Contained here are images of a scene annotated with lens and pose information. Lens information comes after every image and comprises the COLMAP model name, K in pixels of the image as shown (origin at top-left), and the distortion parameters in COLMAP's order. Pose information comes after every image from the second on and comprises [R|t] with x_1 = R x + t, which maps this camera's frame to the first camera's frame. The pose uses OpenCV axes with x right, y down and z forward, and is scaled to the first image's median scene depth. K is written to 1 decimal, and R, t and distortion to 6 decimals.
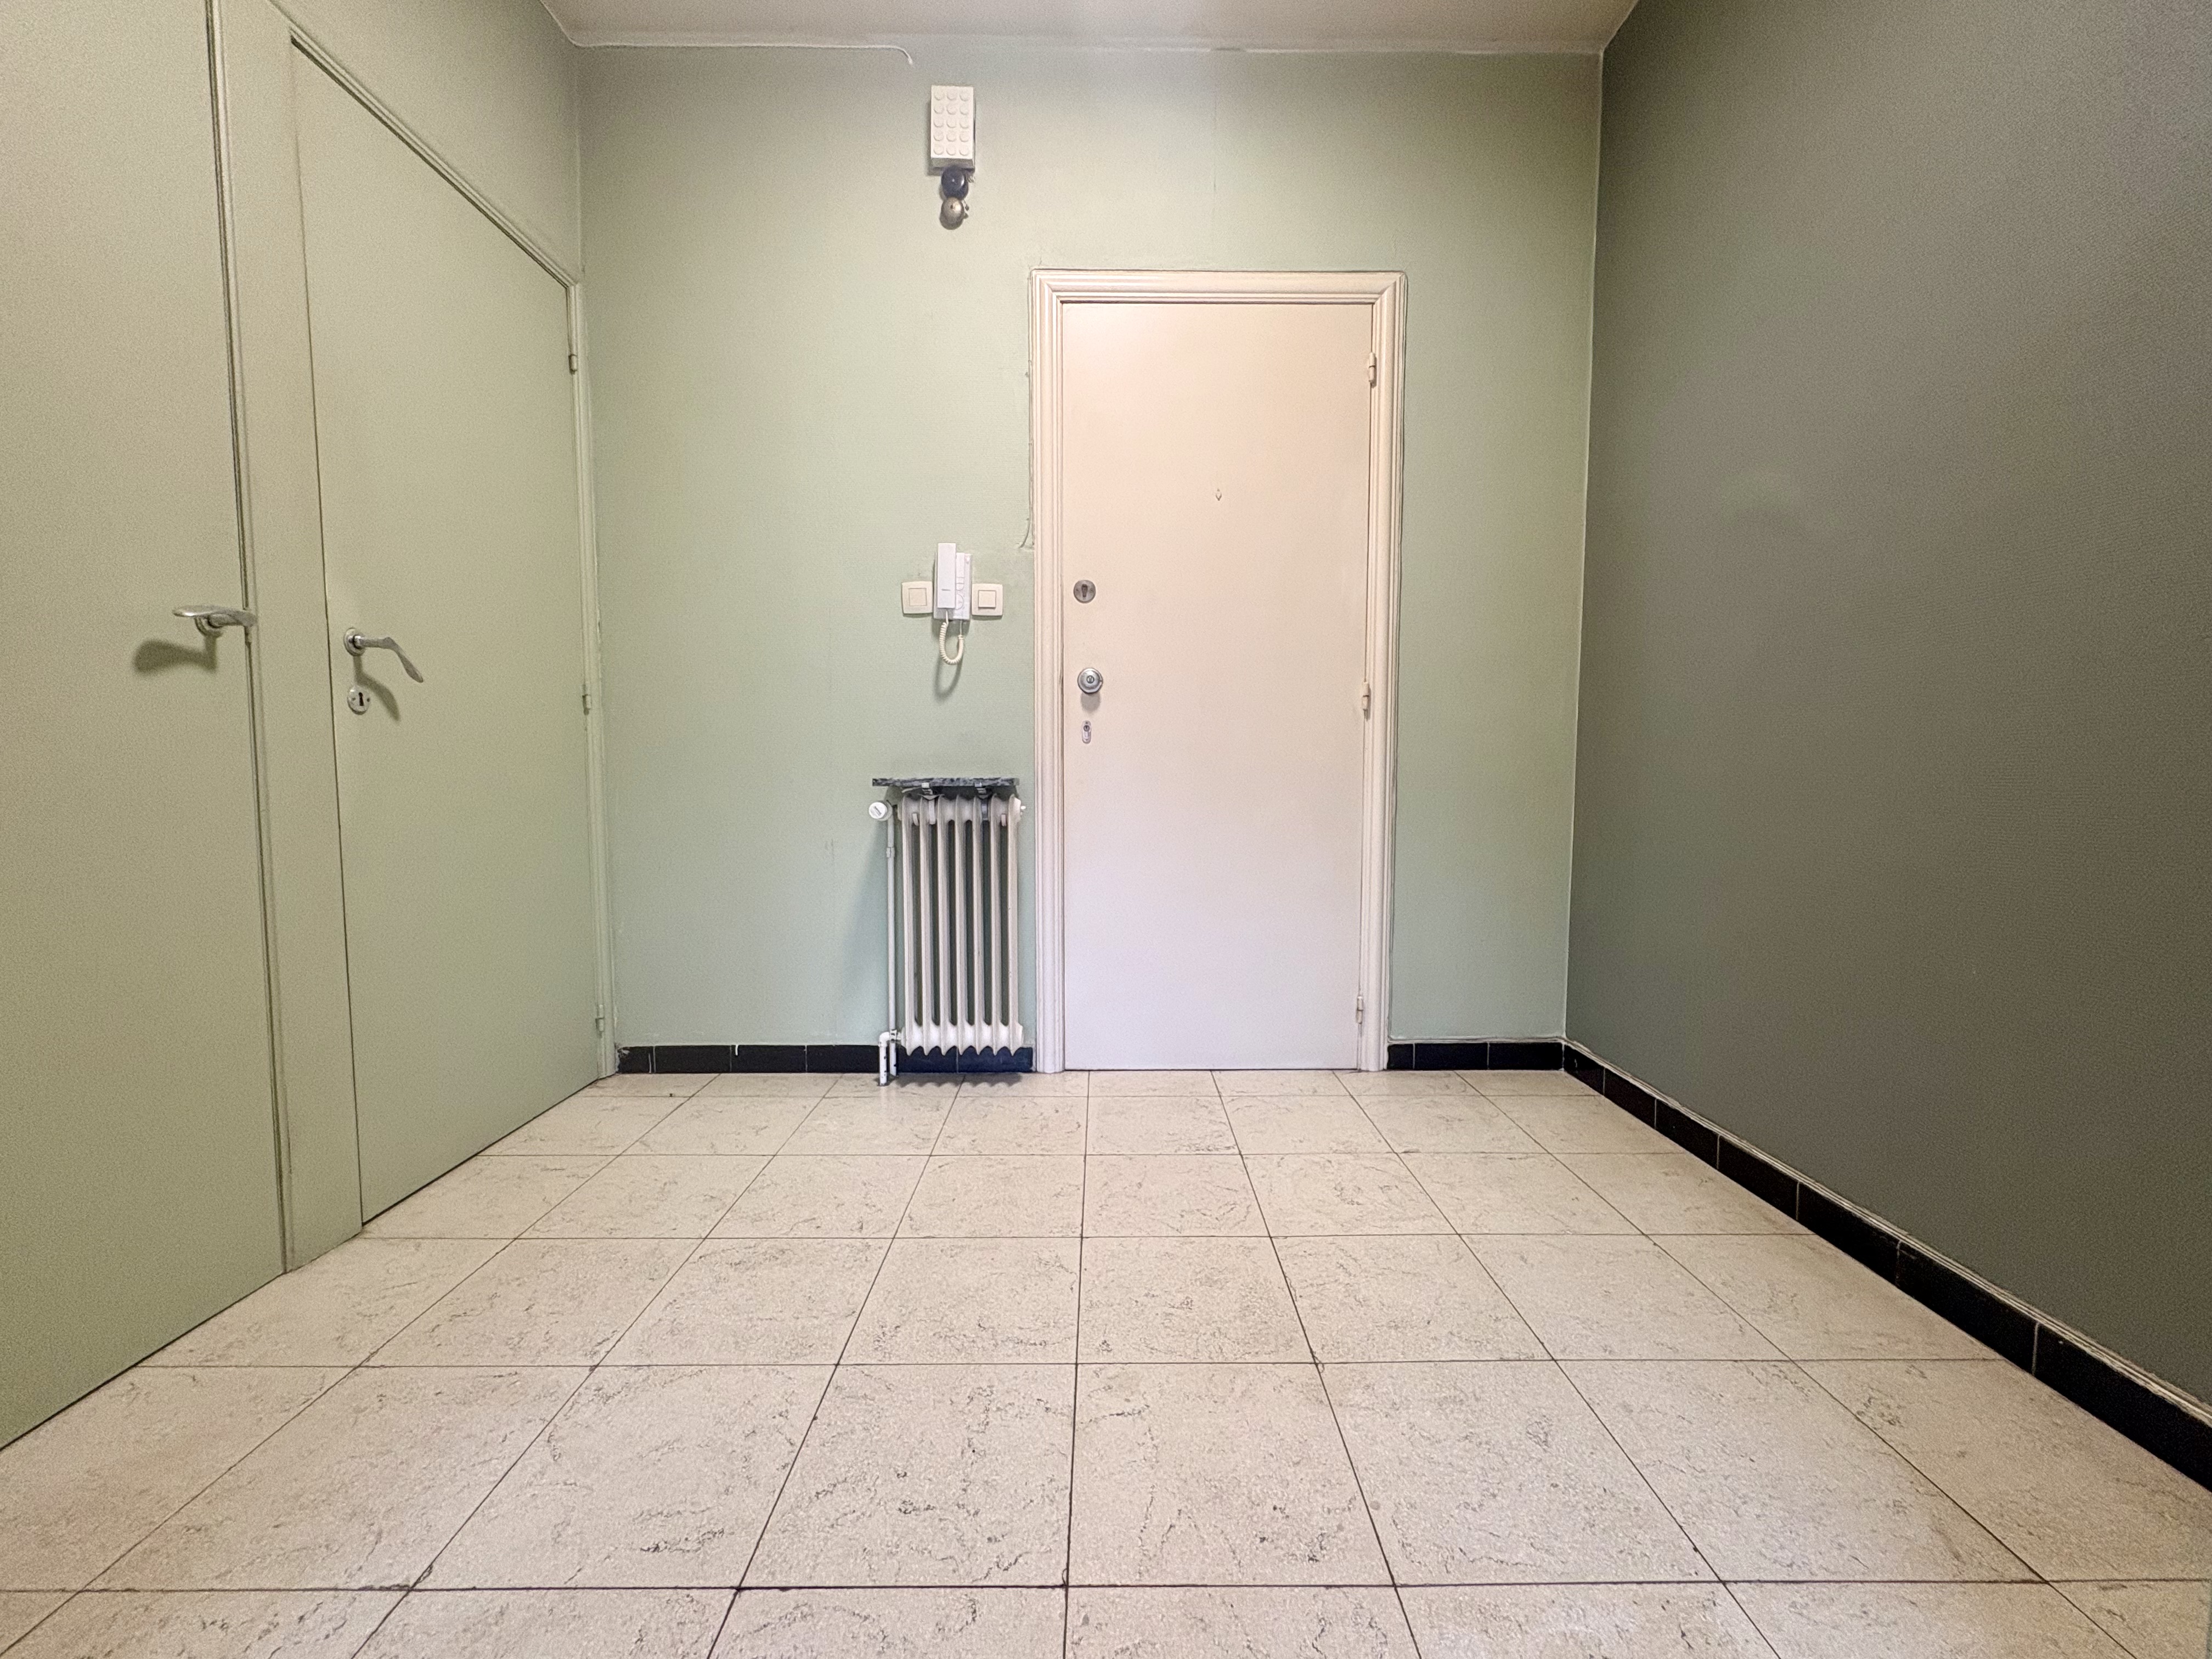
lens RADIAL K [[880.0, 0, 1106.0], [0, 880.0, 829.5], [0, 0, 1]] dist [0.000568, 0.000088]
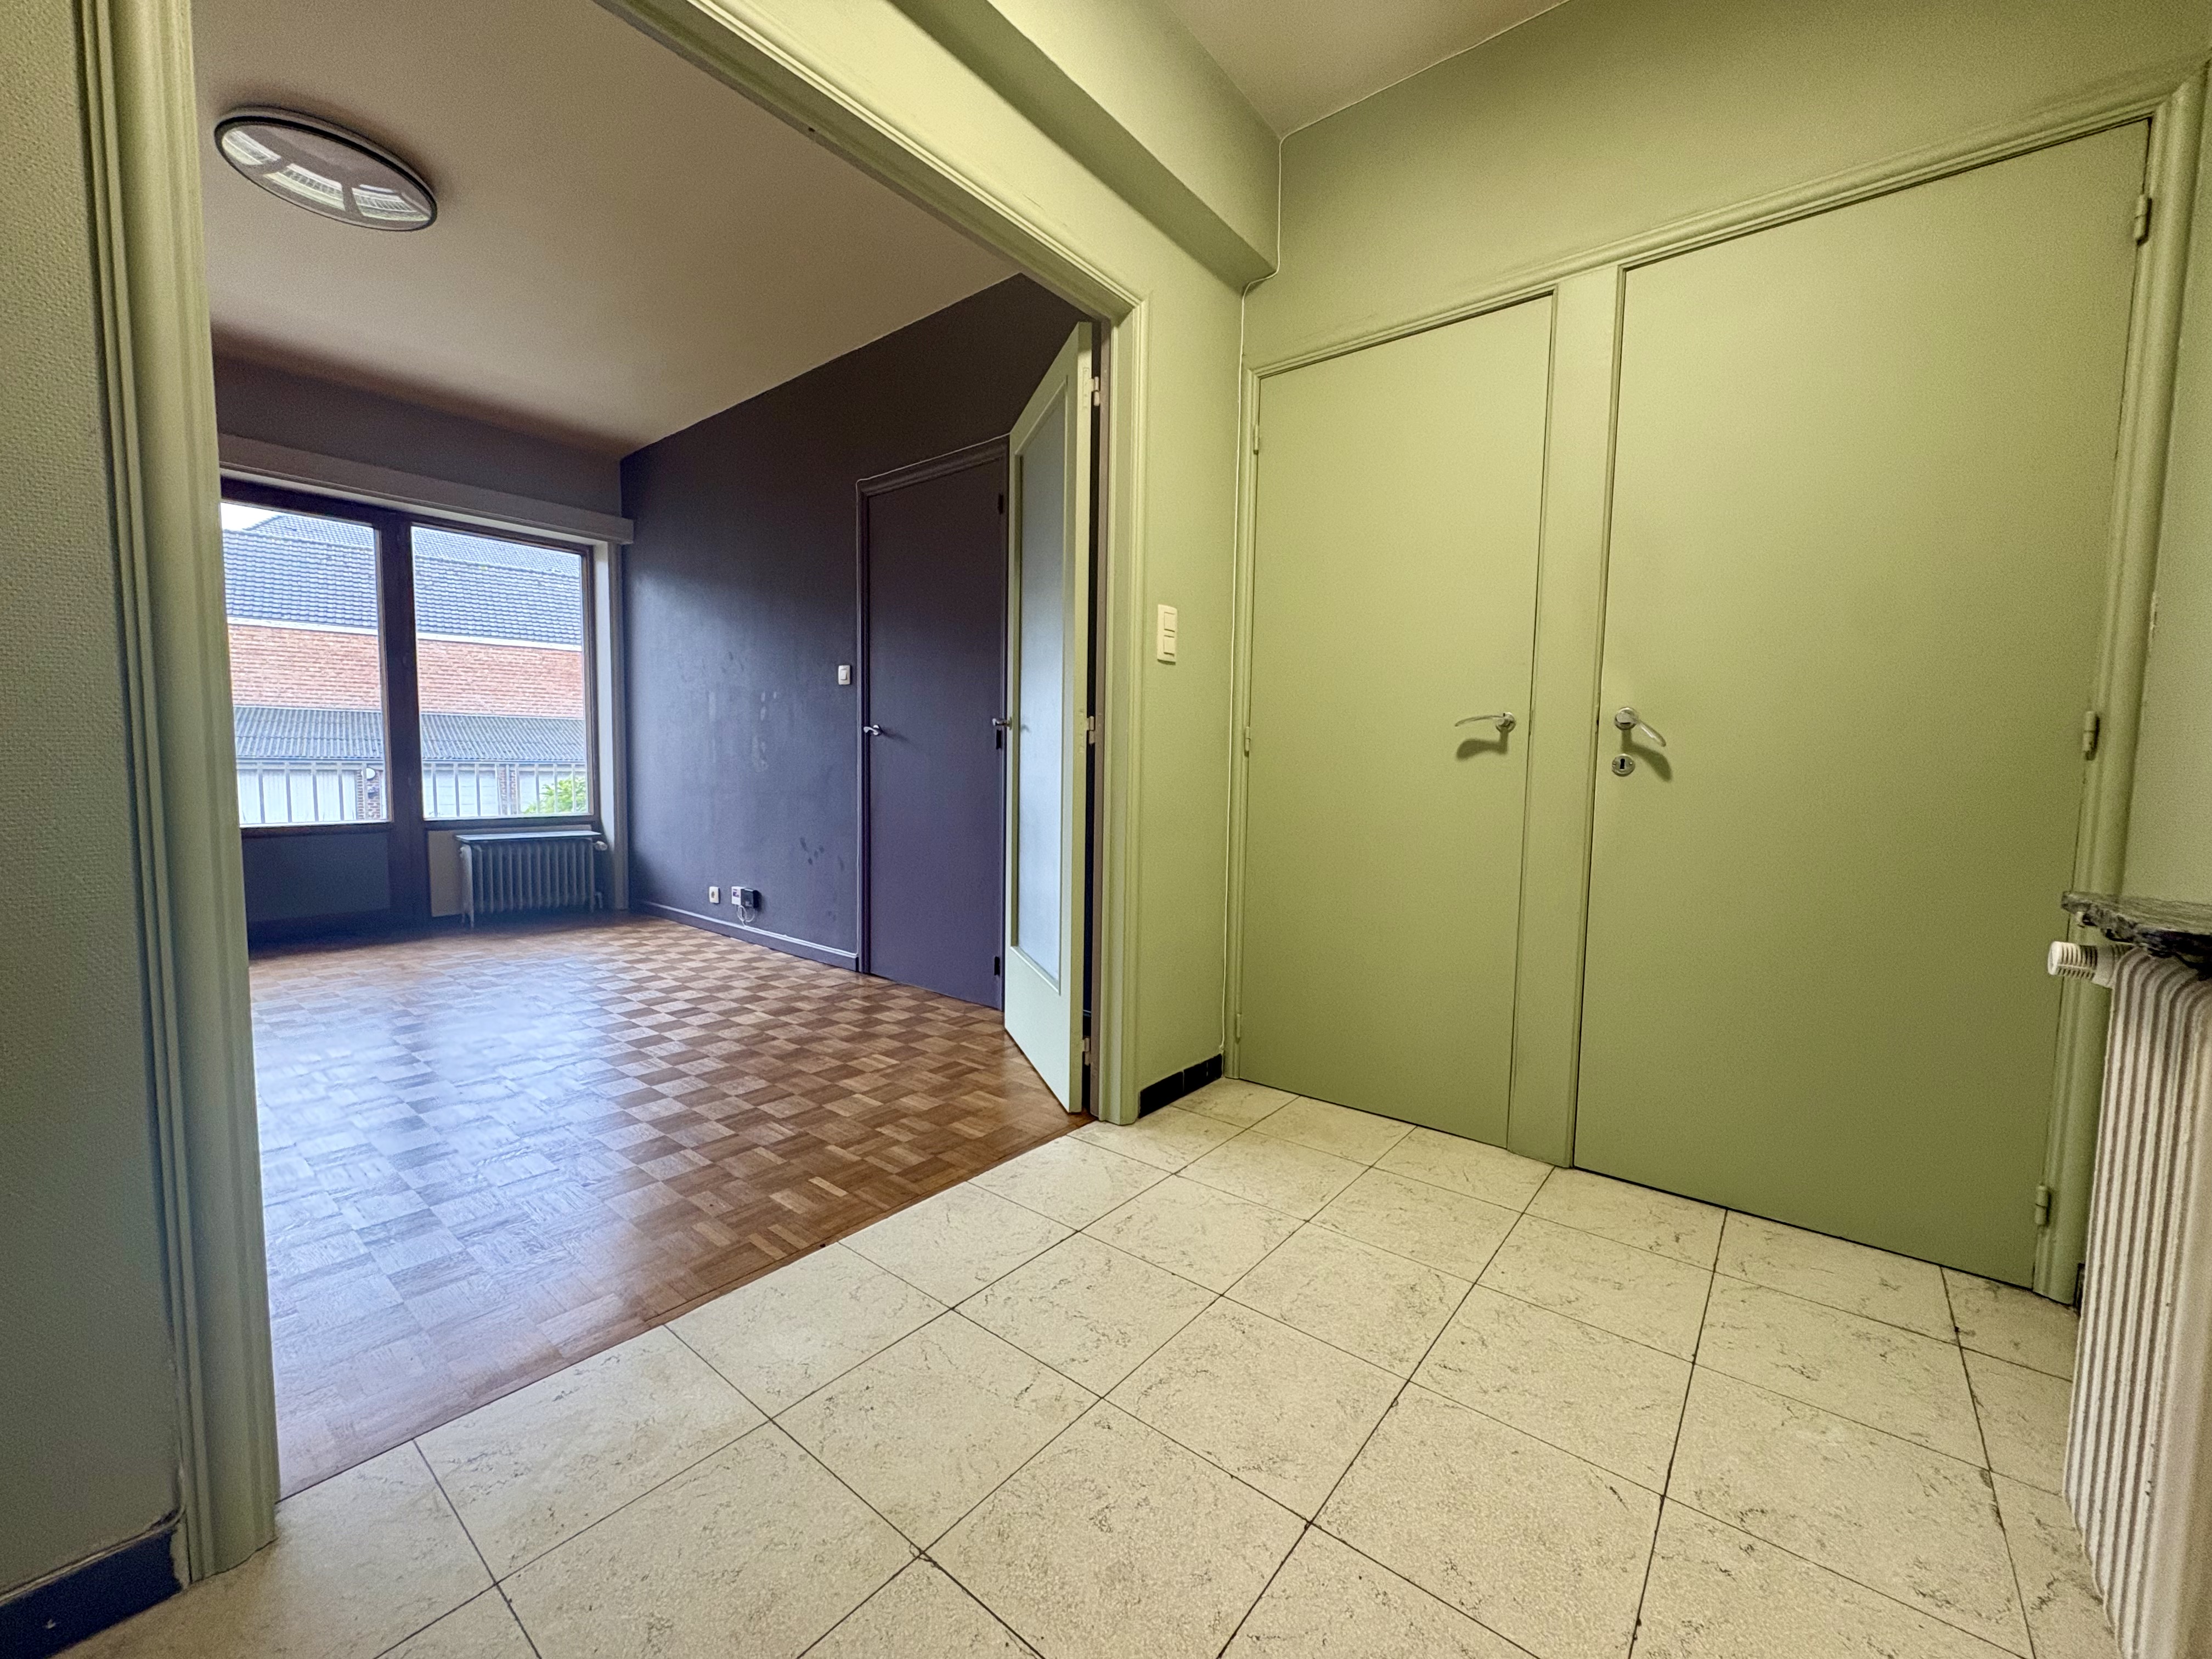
lens RADIAL K [[880.0, 0, 1106.0], [0, 880.0, 829.5], [0, 0, 1]] dist [0.000568, 0.000088]
pose [[-0.631339, 0.045510, -0.774170, 0.608262], [-0.072677, 0.990411, 0.117491, -0.156167], [0.772094, 0.130441, -0.621978, 1.274021]]
